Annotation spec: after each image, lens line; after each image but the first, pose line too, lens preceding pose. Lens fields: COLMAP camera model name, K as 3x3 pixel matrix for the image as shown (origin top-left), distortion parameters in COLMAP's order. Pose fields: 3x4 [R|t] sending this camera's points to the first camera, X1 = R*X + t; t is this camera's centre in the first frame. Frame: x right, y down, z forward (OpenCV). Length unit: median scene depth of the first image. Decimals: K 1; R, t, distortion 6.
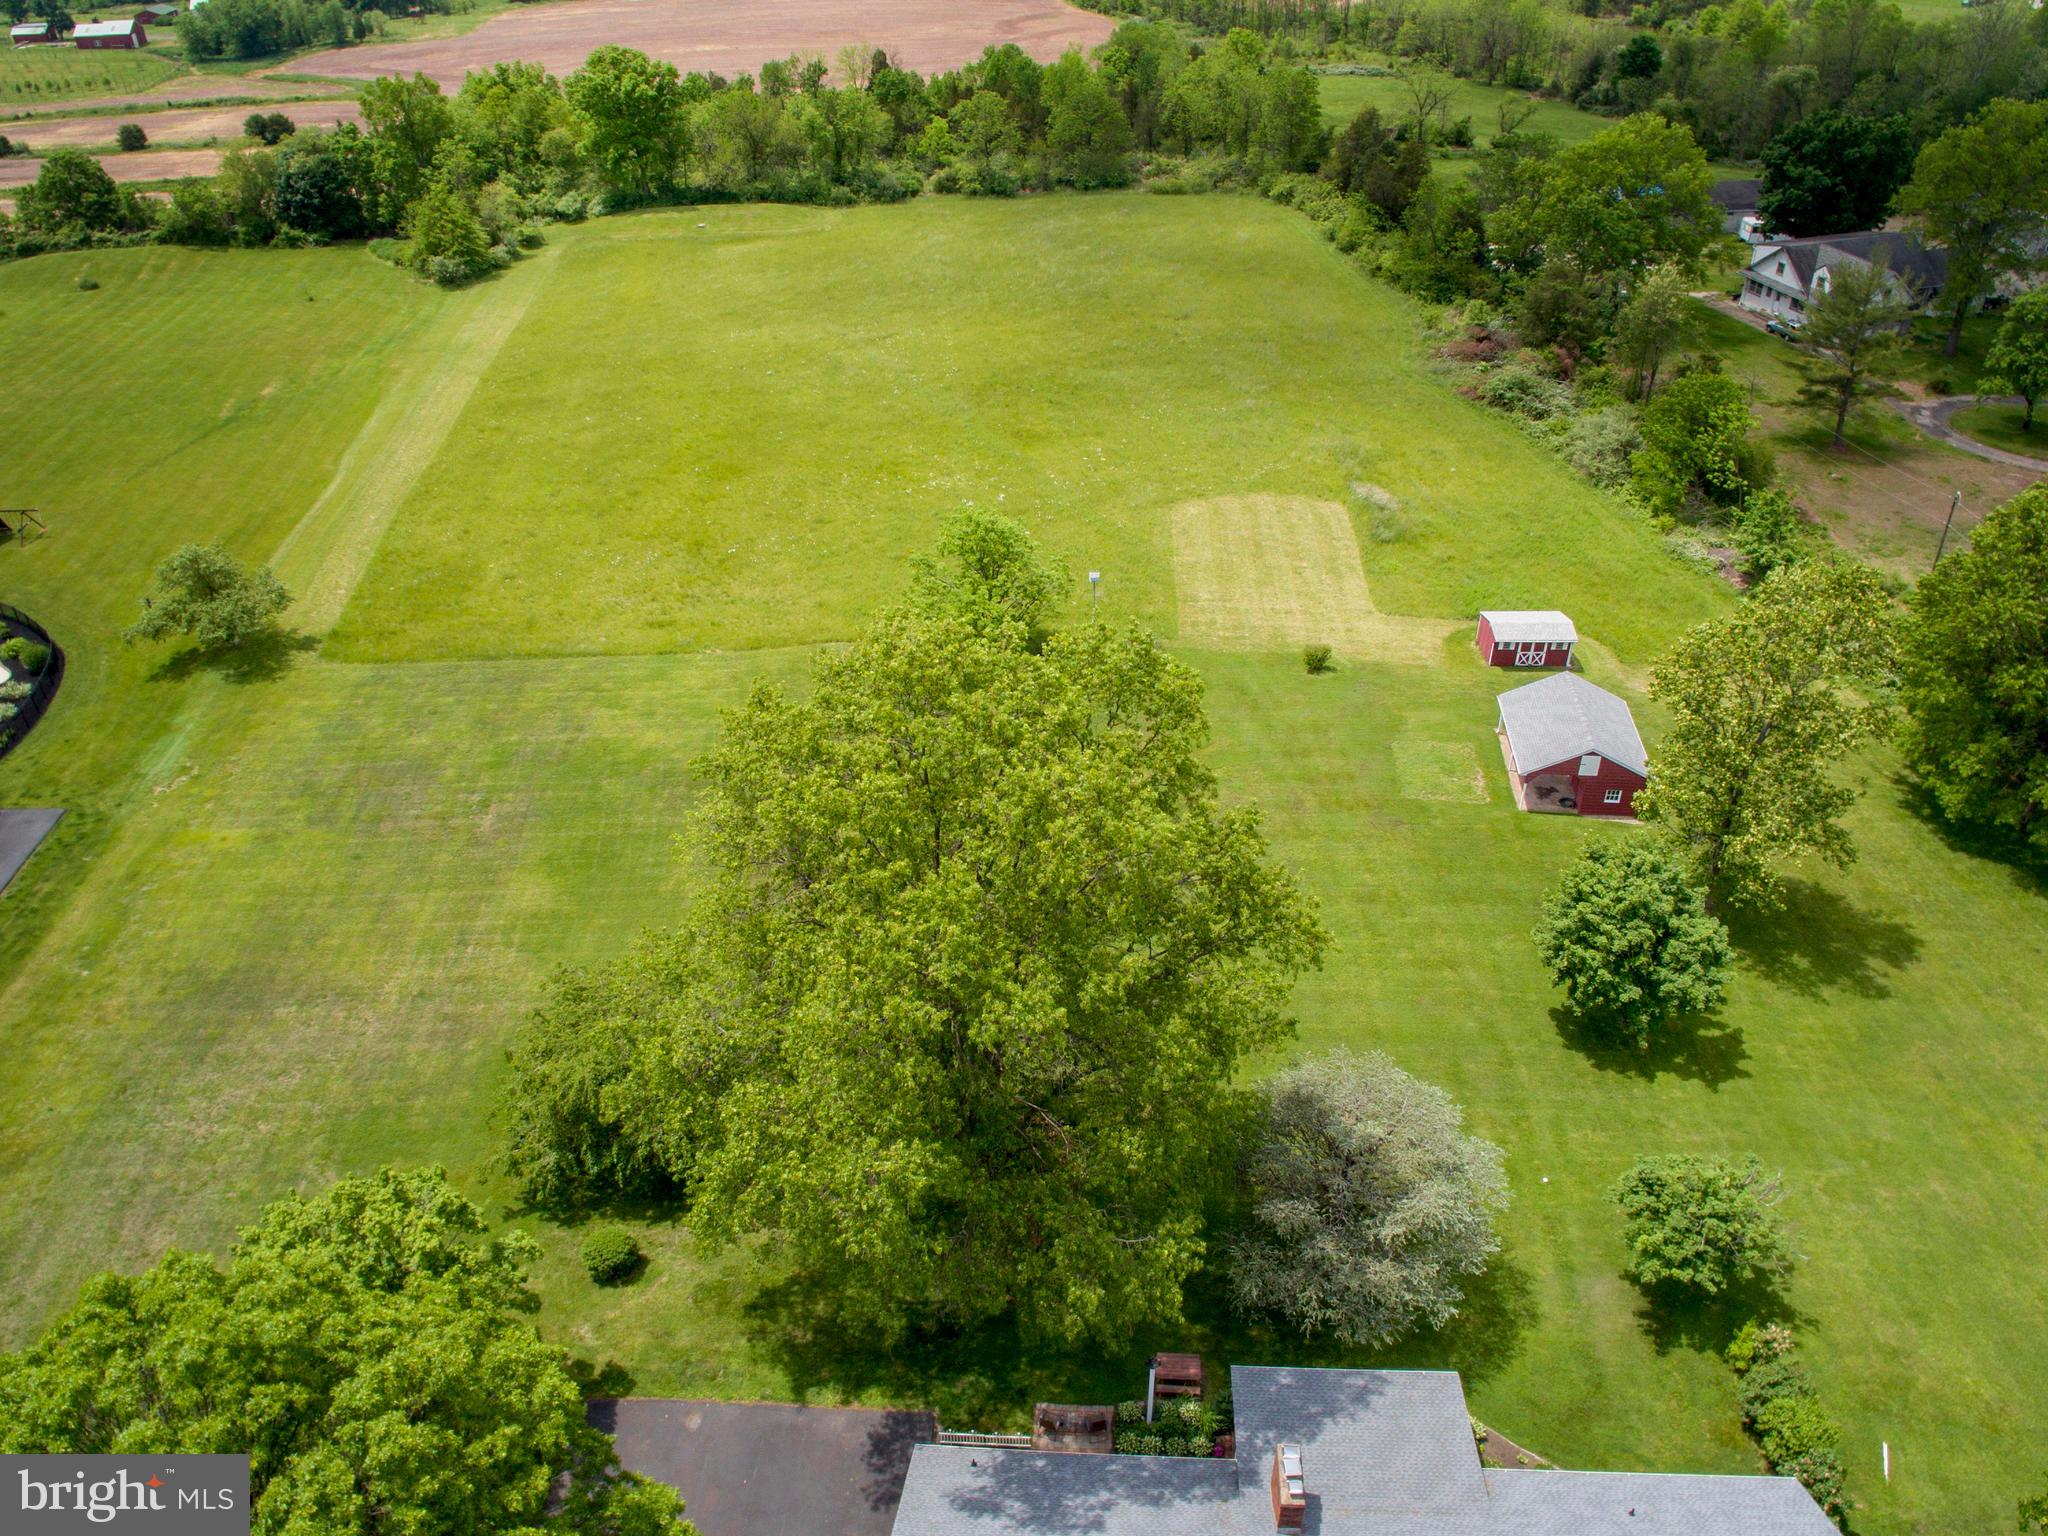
lens RADIAL K [[1593.1, 0, 1018.7], [0, 1593.1, 768.3], [0, 0, 1]] dist [-0.129481, 0.096784]
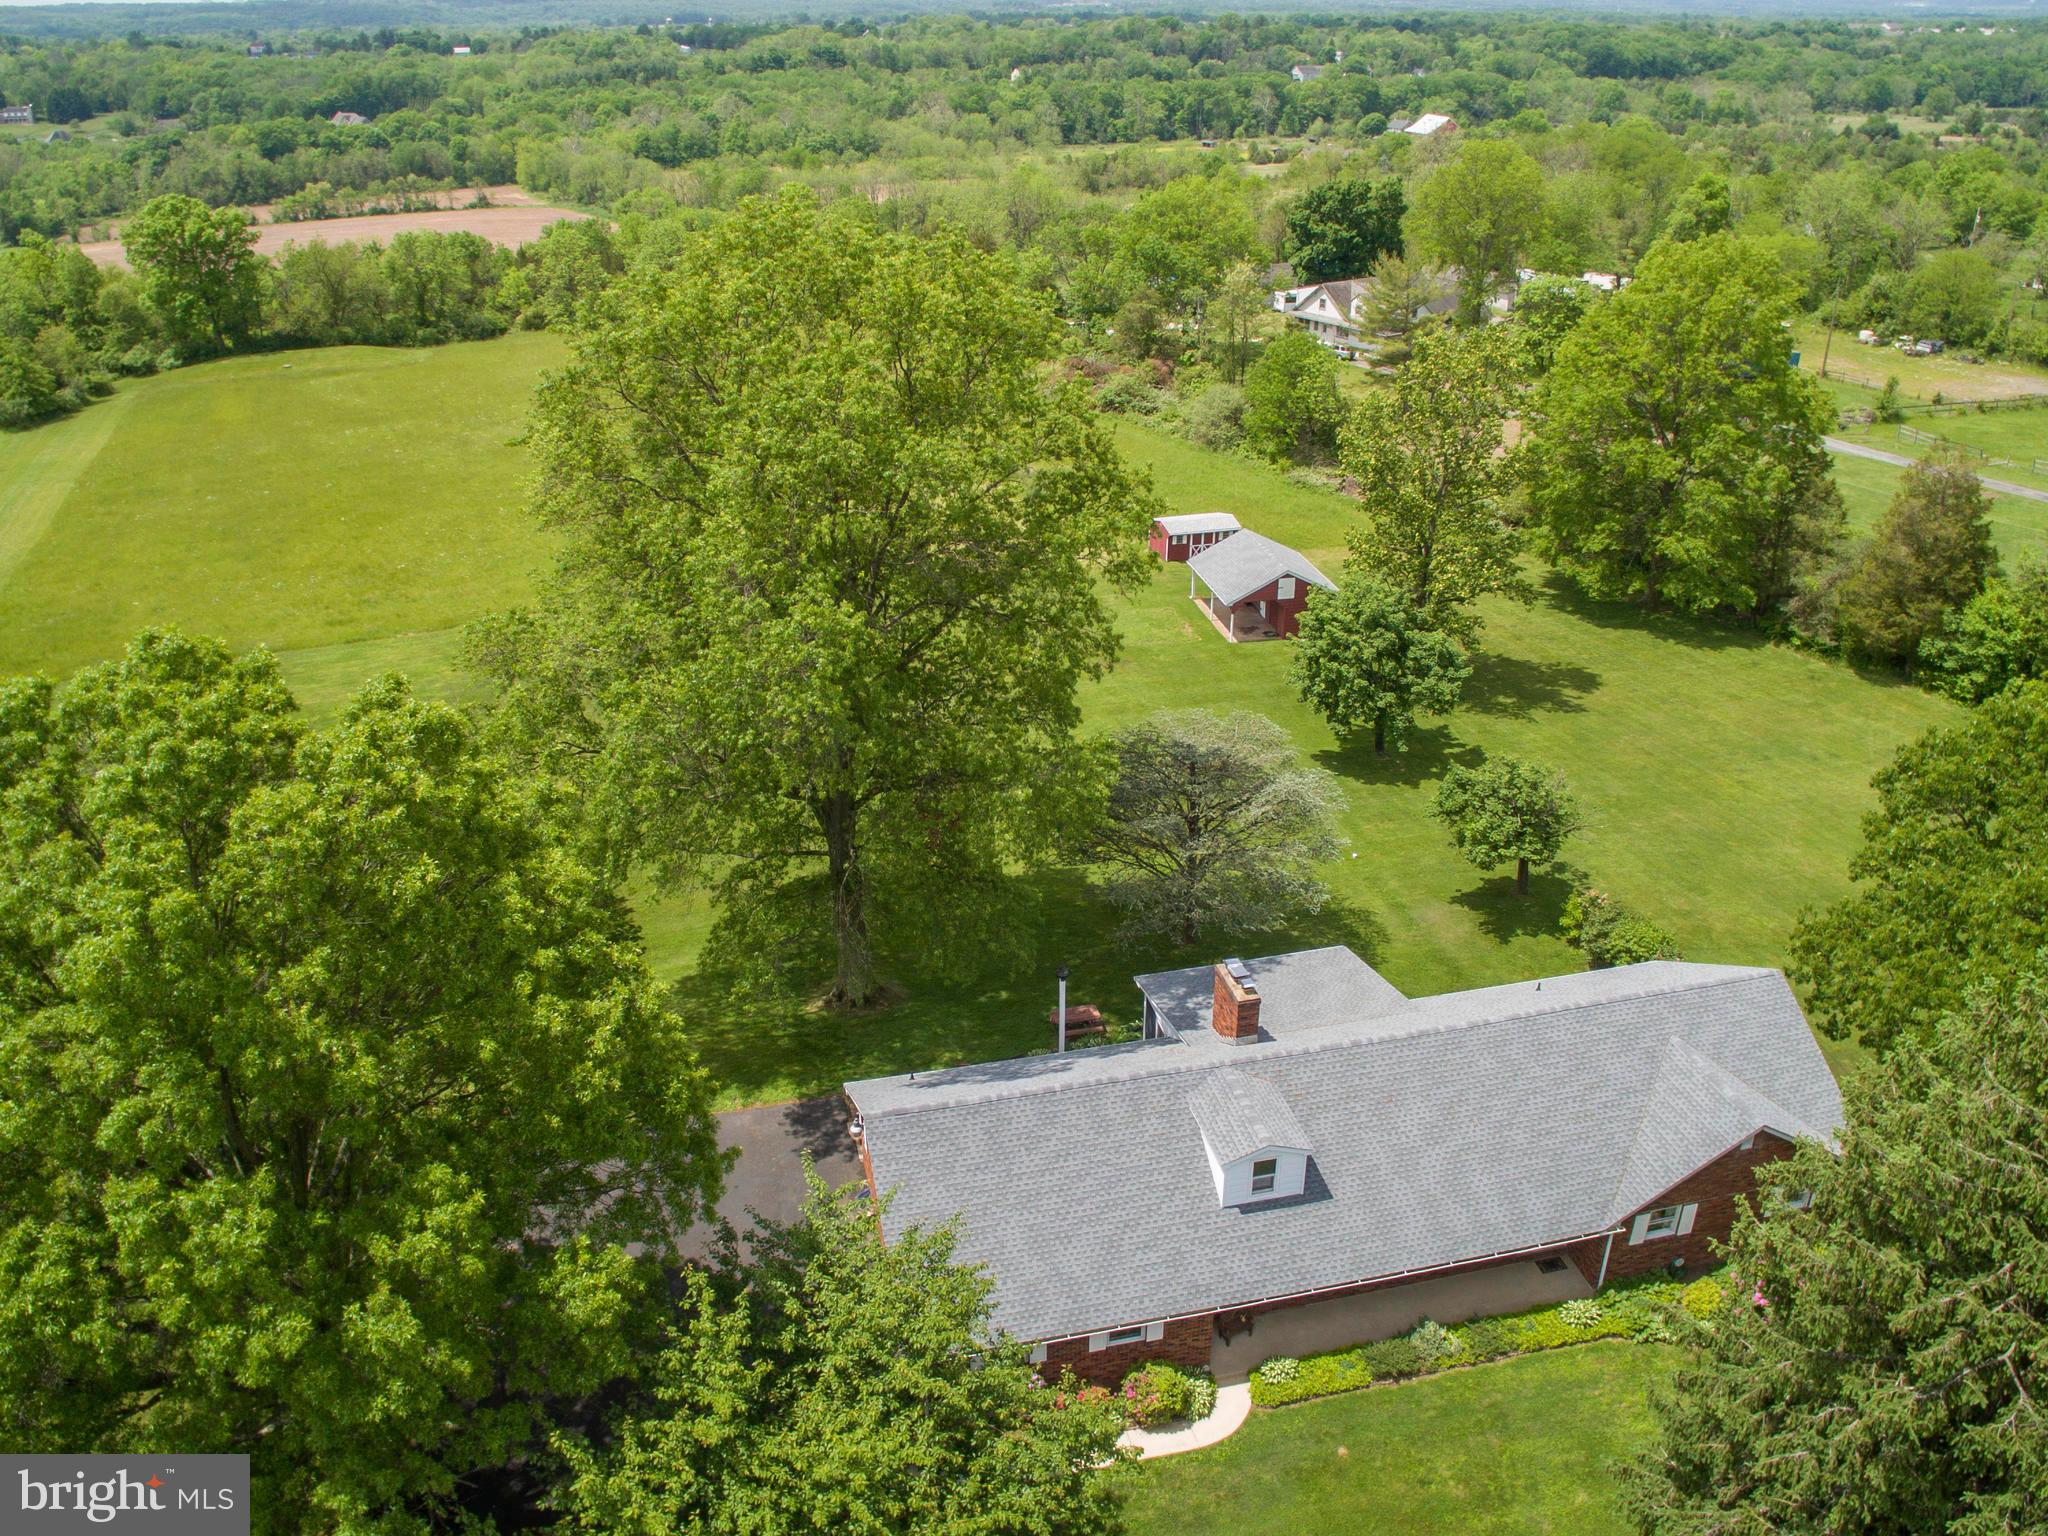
lens RADIAL K [[1593.1, 0, 1023.9], [0, 1593.1, 775.1], [0, 0, 1]] dist [-0.129481, 0.096784]
pose [[0.956954, -0.125043, 0.261924, -0.059538], [0.161676, 0.979116, -0.123262, 0.121524], [-0.241041, 0.160303, 0.957185, 0.008004]]
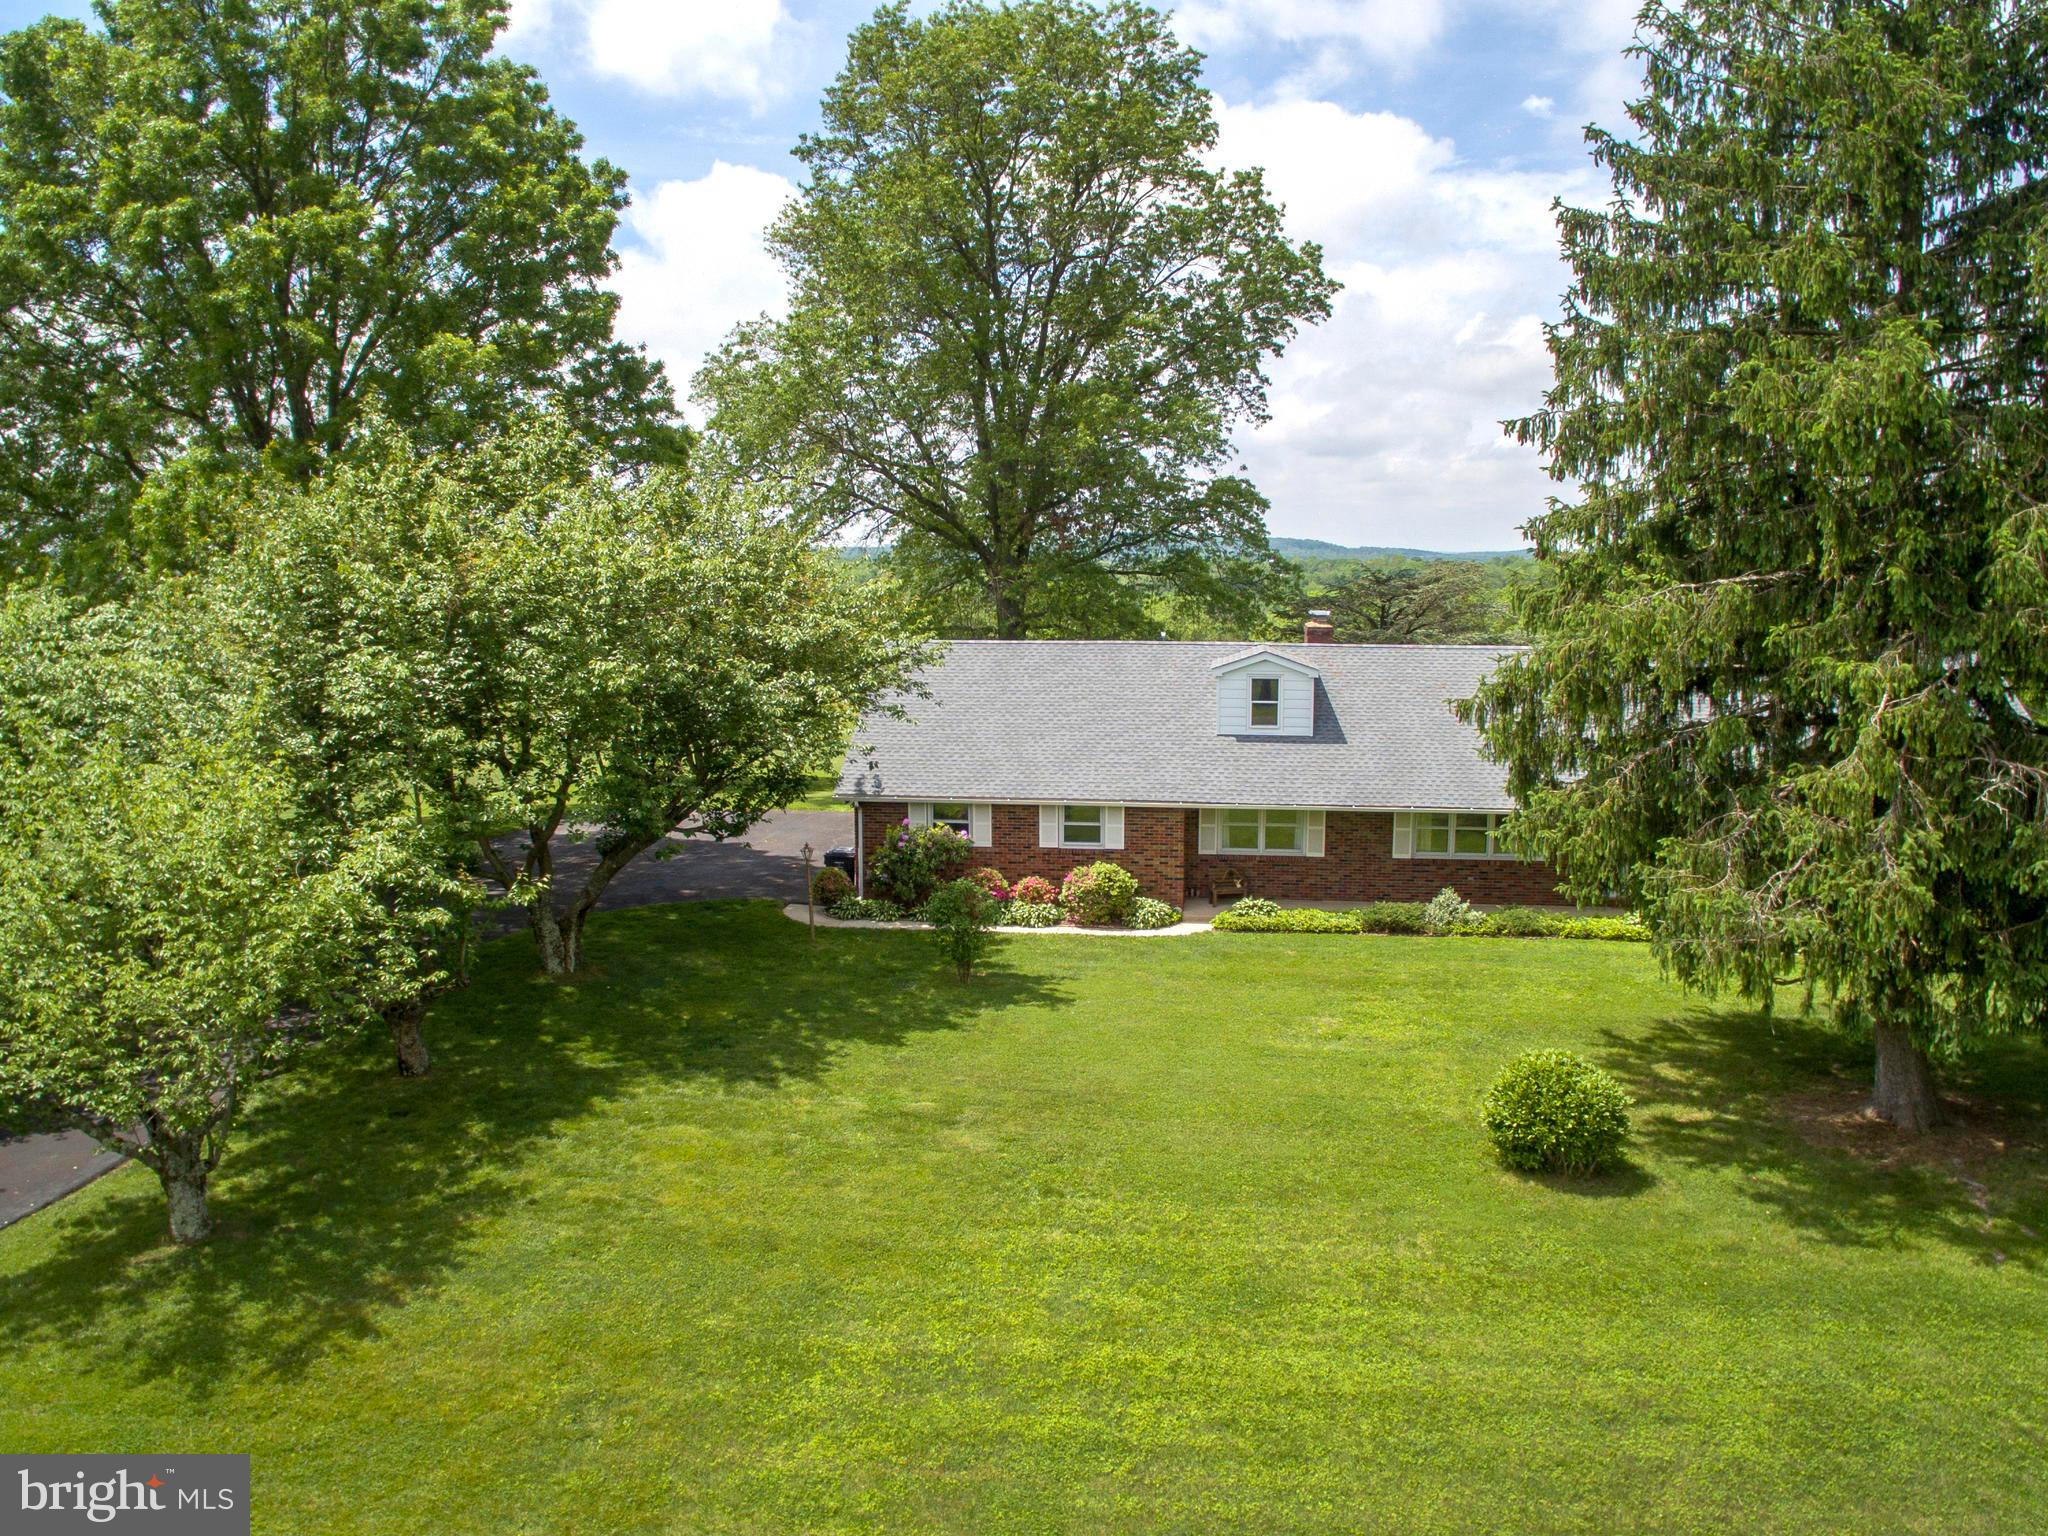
lens RADIAL K [[1593.1, 0, 1007.1], [0, 1593.1, 779.9], [0, 0, 1]] dist [-0.129481, 0.096784]
pose [[0.996894, 0.017912, -0.076692, 0.017664], [-0.051009, 0.888791, -0.455464, 0.280319], [0.060005, 0.457962, 0.886944, 0.049805]]
